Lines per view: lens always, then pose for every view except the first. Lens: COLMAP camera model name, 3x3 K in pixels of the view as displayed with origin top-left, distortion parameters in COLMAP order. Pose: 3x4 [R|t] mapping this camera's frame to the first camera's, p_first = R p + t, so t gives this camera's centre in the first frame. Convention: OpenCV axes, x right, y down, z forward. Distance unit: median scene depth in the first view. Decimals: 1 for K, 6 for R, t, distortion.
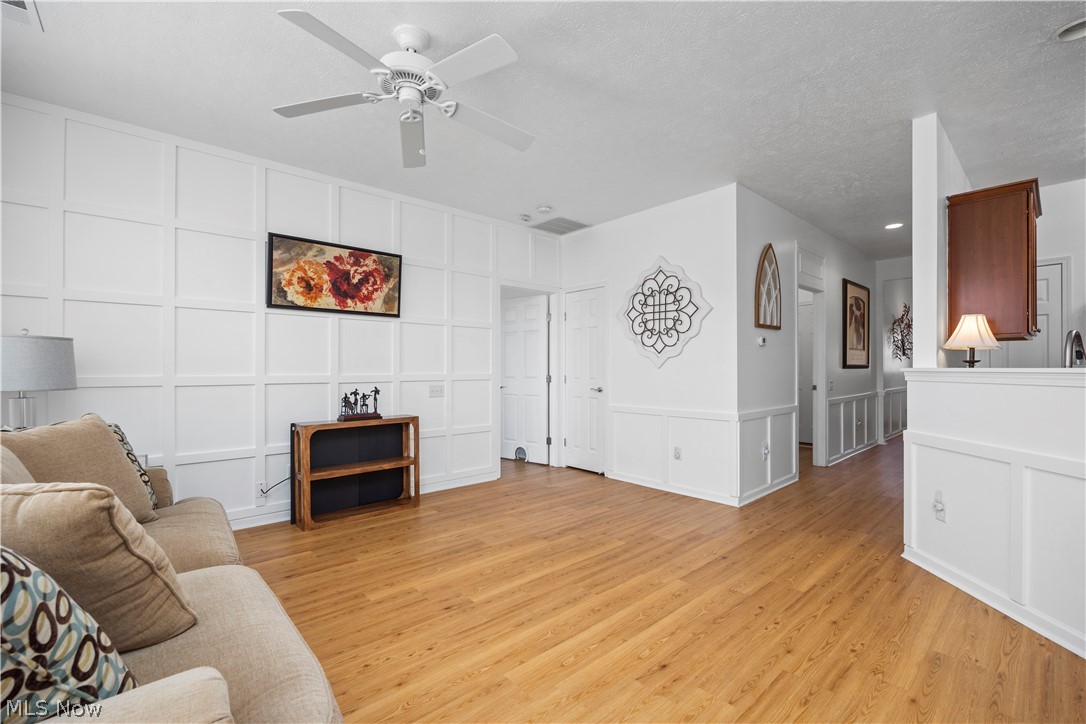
lens RADIAL K [[462.6, 0, 546.3], [0, 462.6, 376.5], [0, 0, 1]] dist [-0.010909, -0.001037]
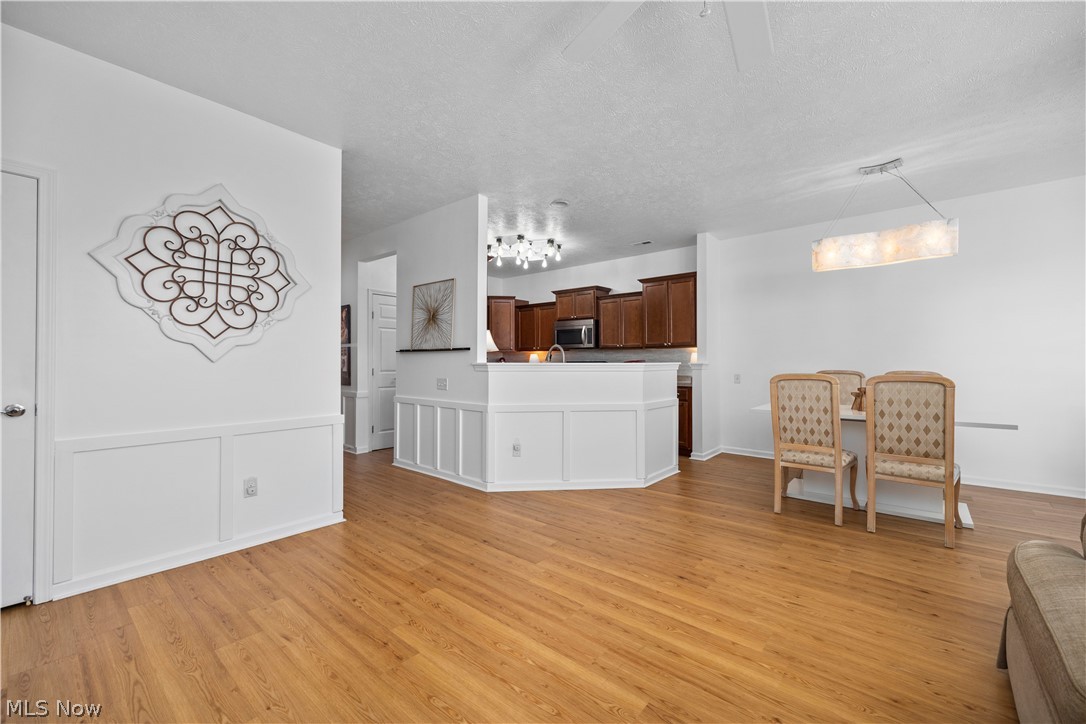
lens RADIAL K [[440.4, 0, 544.8], [0, 440.4, 363.8], [0, 0, 1]] dist [0.012021, 0.000662]
pose [[-0.133525, 0.000499, 0.991045, -0.471092], [0.016648, 0.999860, 0.001739, -0.010411], [-0.990906, 0.016731, -0.133514, 0.734827]]
